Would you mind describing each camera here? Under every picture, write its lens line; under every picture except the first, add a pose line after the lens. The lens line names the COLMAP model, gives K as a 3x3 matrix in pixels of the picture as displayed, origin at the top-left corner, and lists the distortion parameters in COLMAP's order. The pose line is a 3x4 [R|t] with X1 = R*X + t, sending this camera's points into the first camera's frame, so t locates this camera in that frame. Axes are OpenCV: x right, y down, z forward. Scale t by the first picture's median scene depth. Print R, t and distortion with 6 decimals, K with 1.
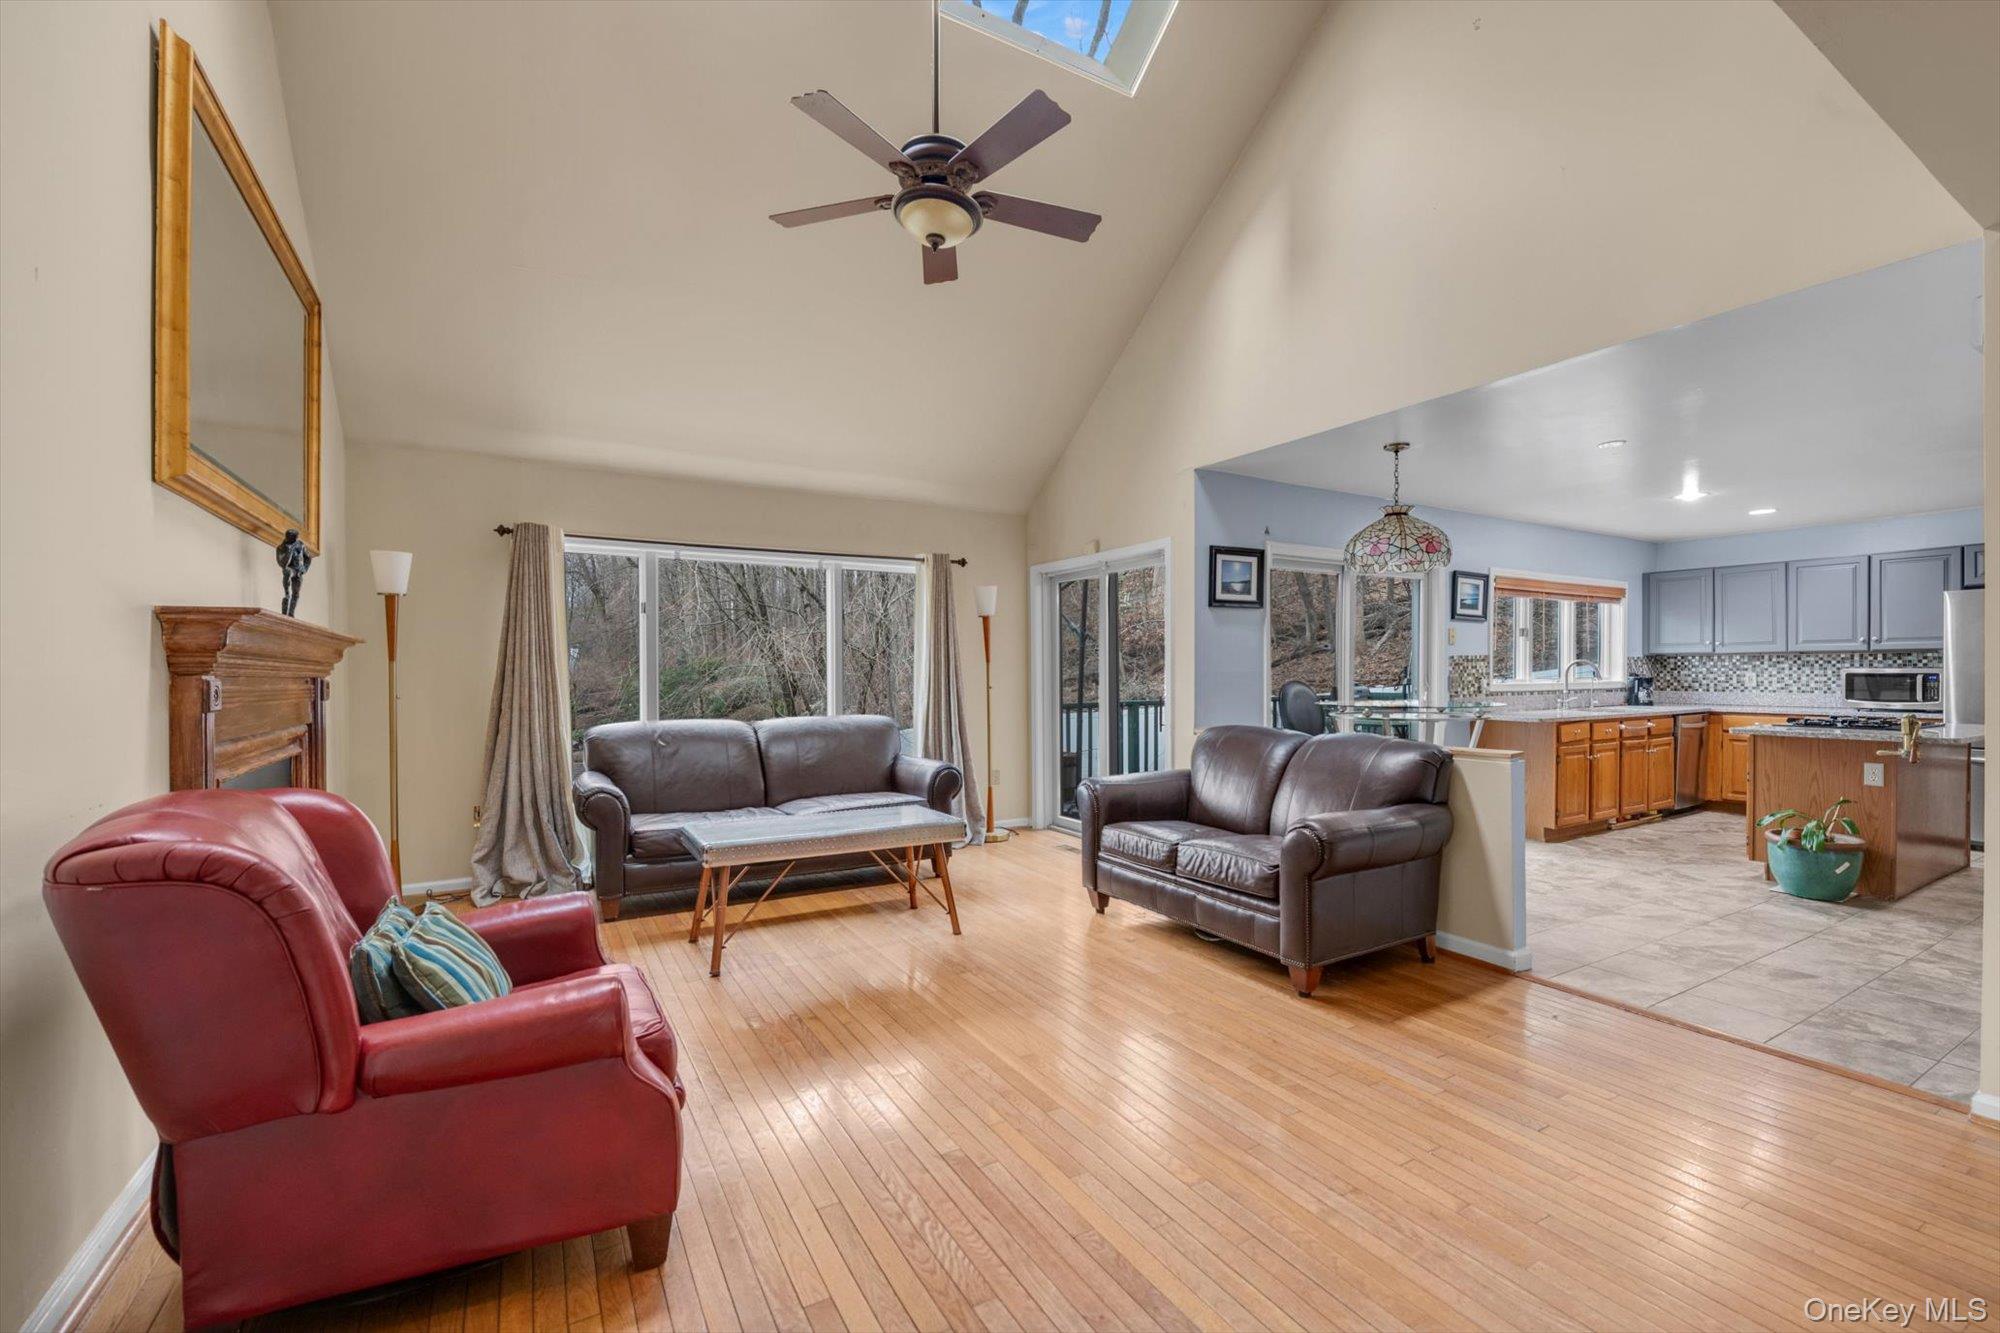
lens RADIAL K [[822.9, 0, 996.4], [0, 822.9, 678.5], [0, 0, 1]] dist [-0.012701, -0.000421]
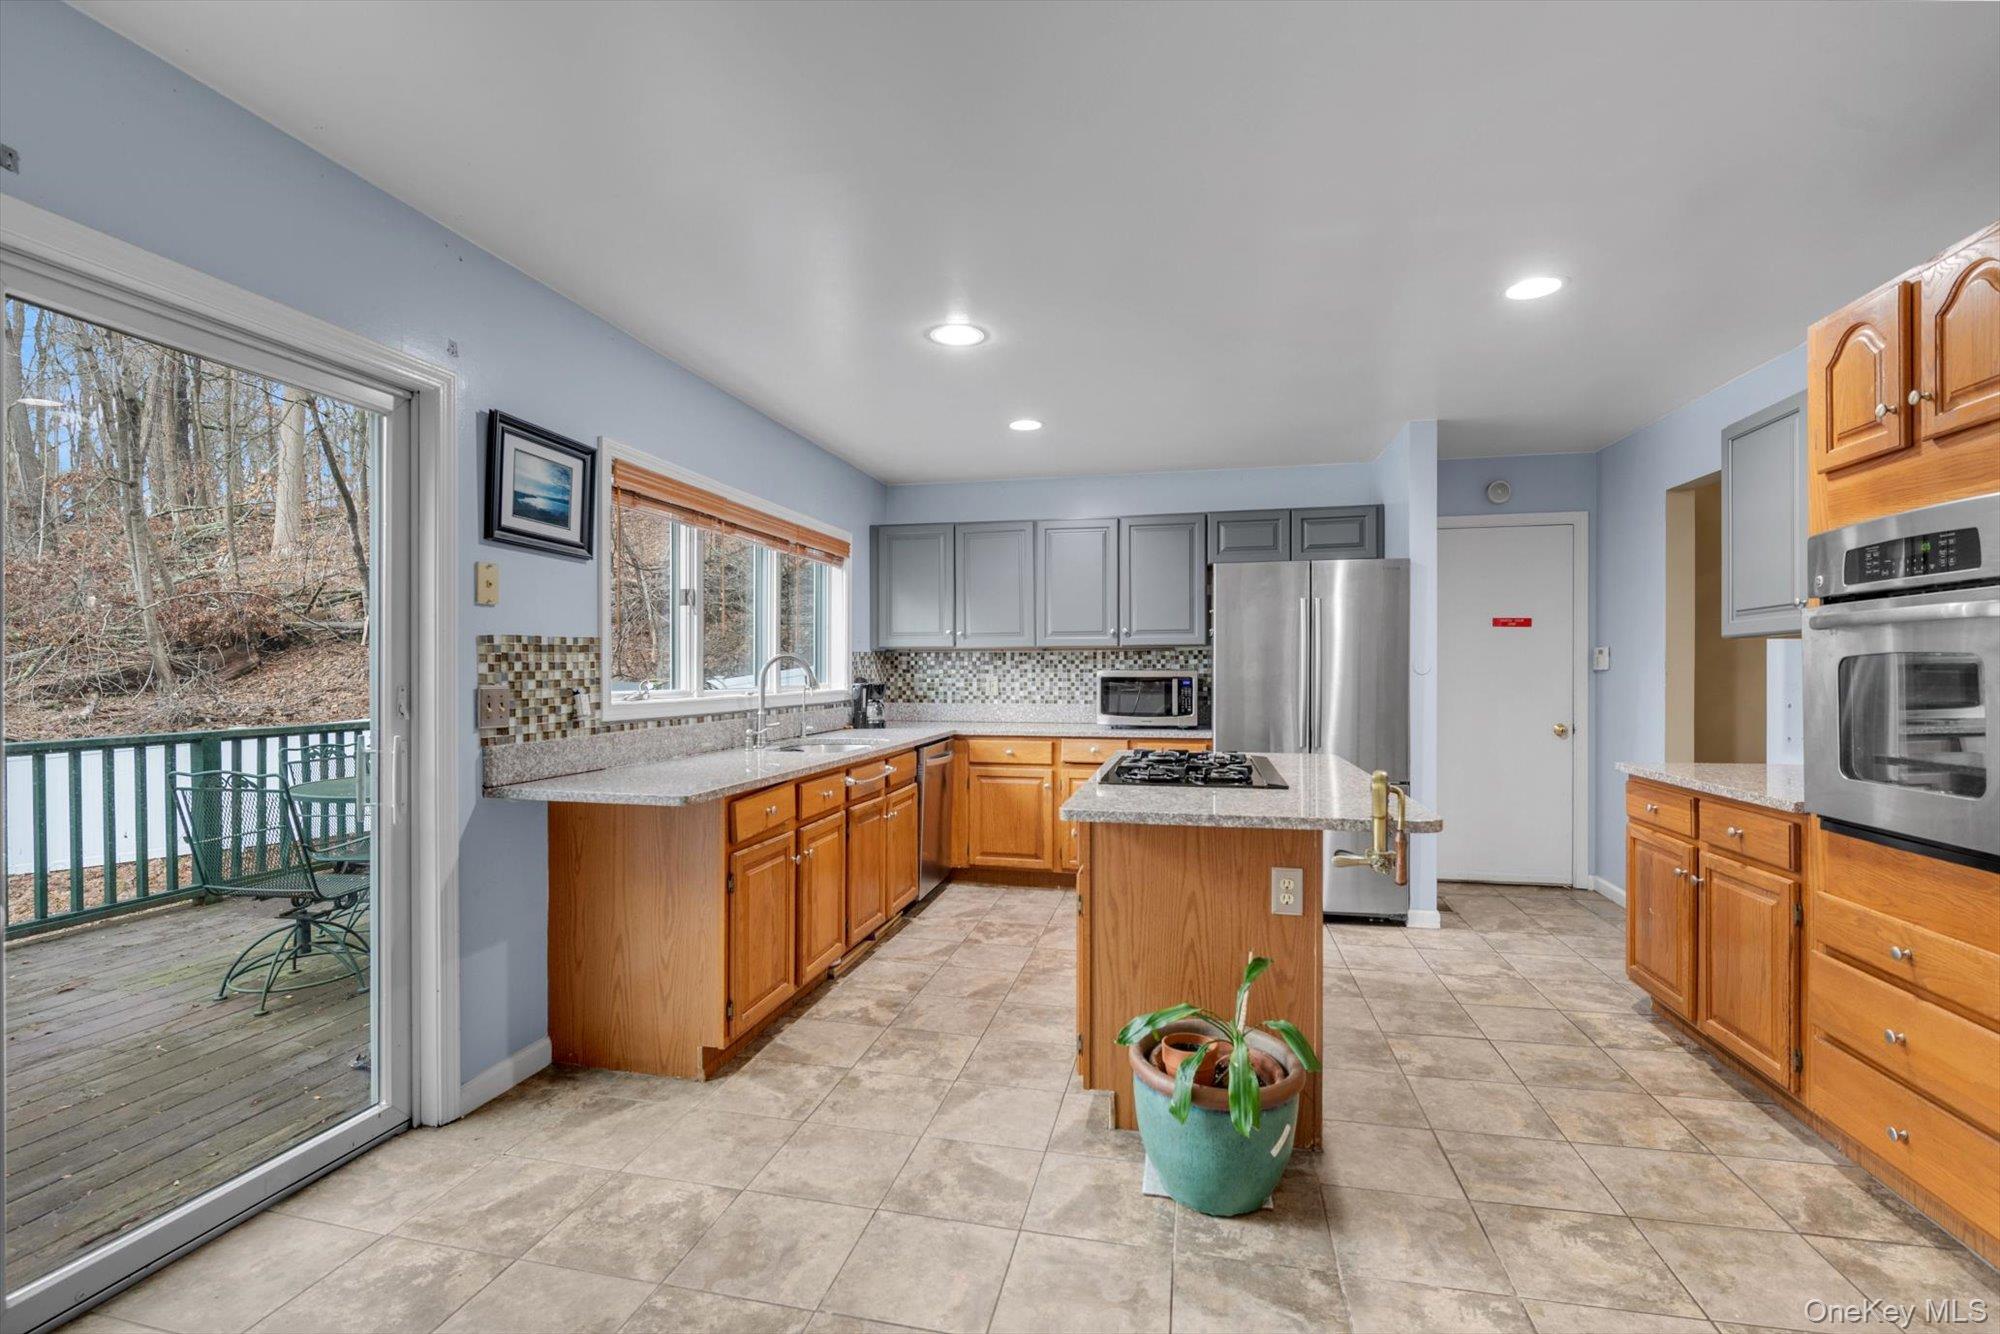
lens RADIAL K [[897.7, 0, 998.3], [0, 897.7, 675.3], [0, 0, 1]] dist [0.000116, -0.000561]
pose [[0.674382, -0.001560, 0.738381, 0.389794], [0.005435, 0.999981, -0.002852, -0.006230], [-0.738363, 0.005936, 0.674378, 0.519624]]
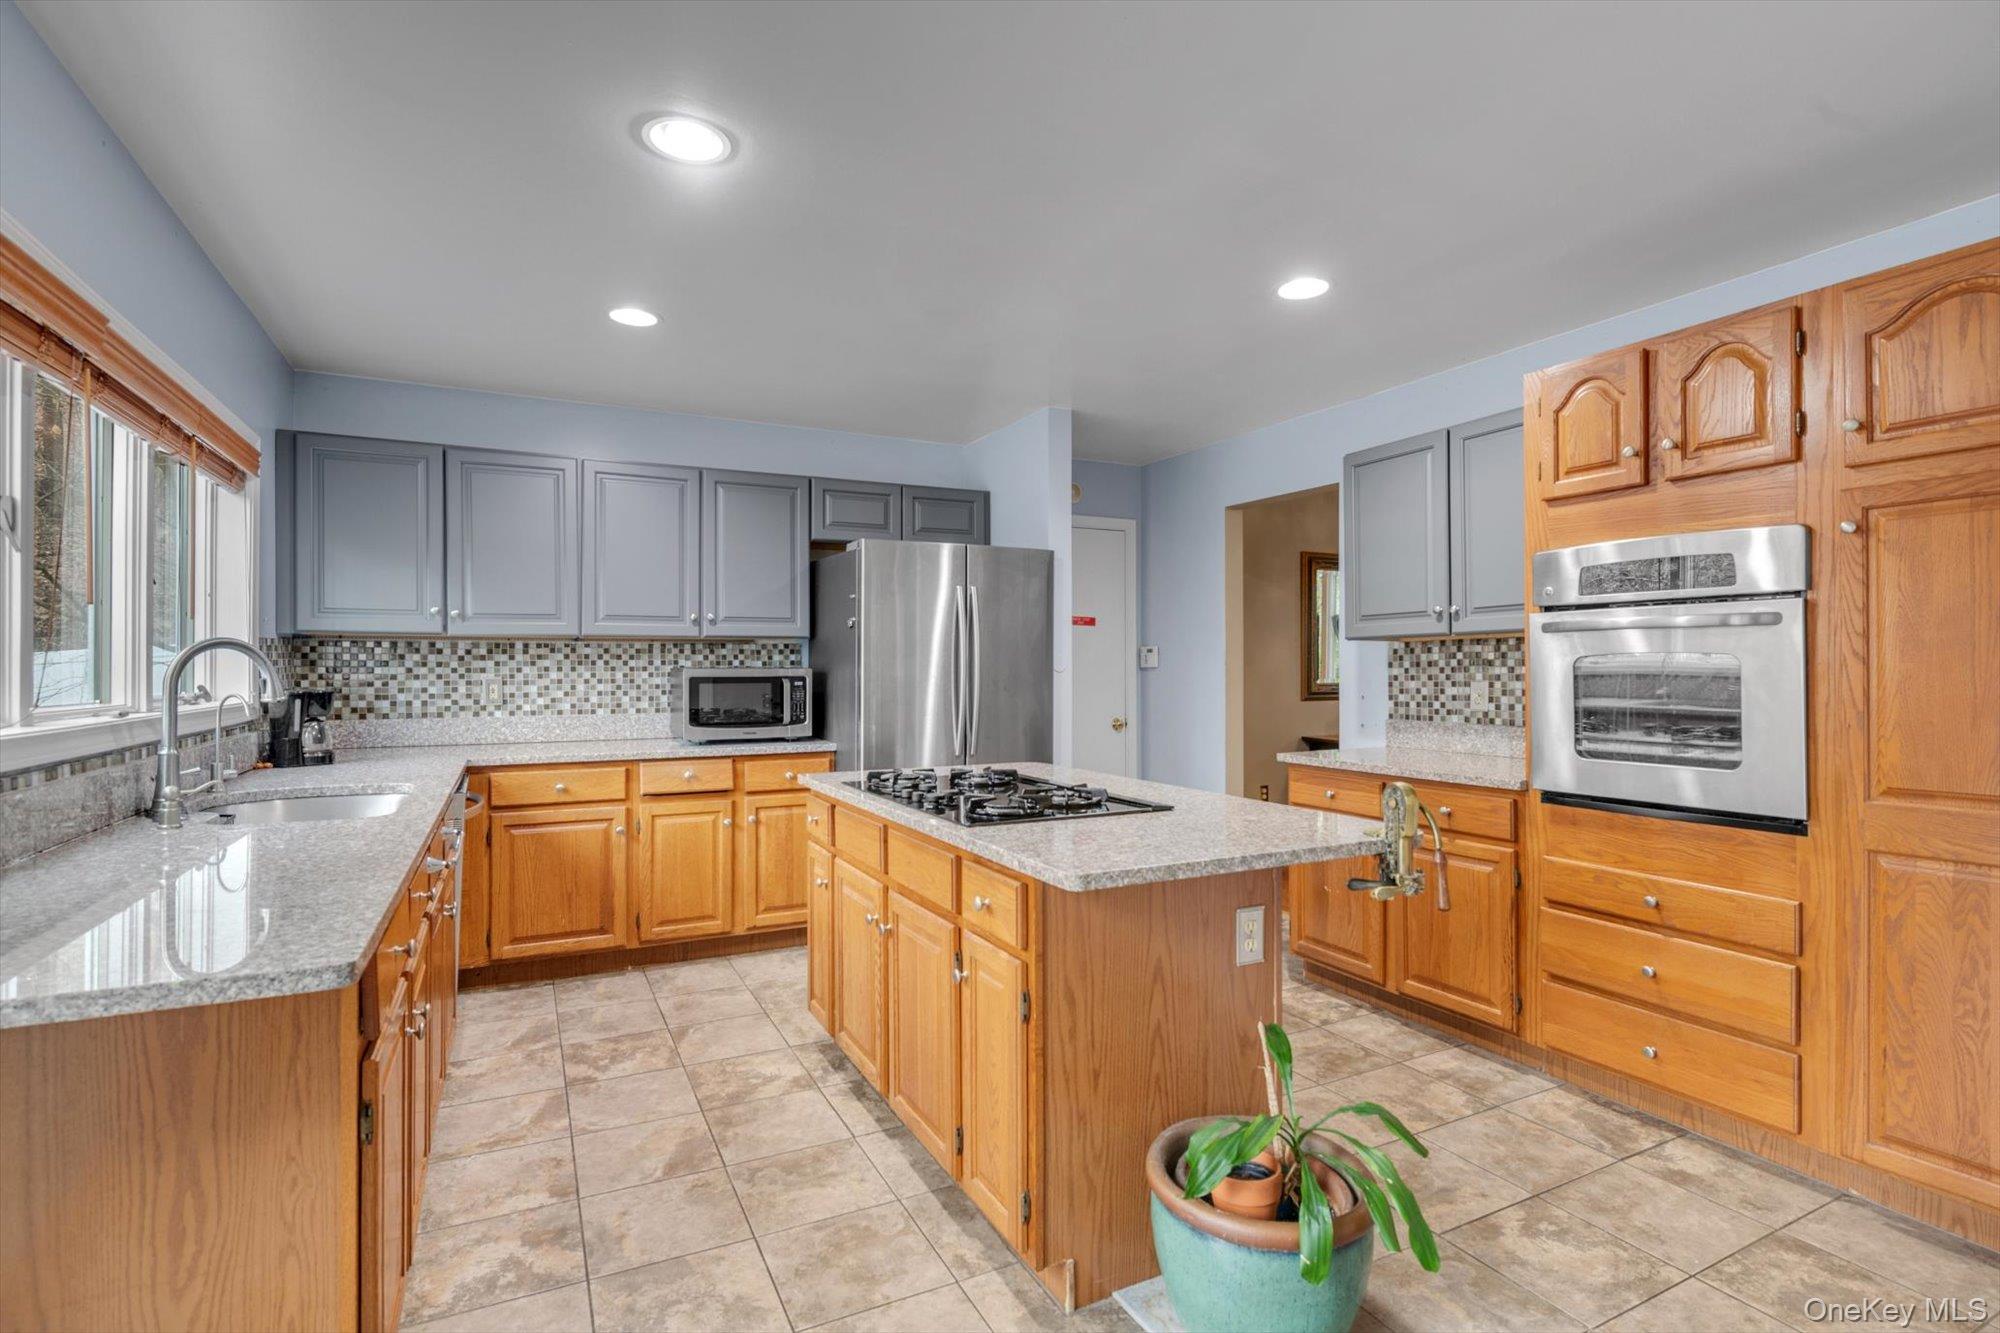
lens RADIAL K [[955.7, 0, 1000.0], [0, 955.7, 666.5], [0, 0, 1]] dist [0.001815, -0.000547]
pose [[0.055346, 0.003829, 0.998460, 0.412761], [0.010371, 0.999936, -0.004409, -0.008638], [-0.998413, 0.010599, 0.055303, 0.742530]]
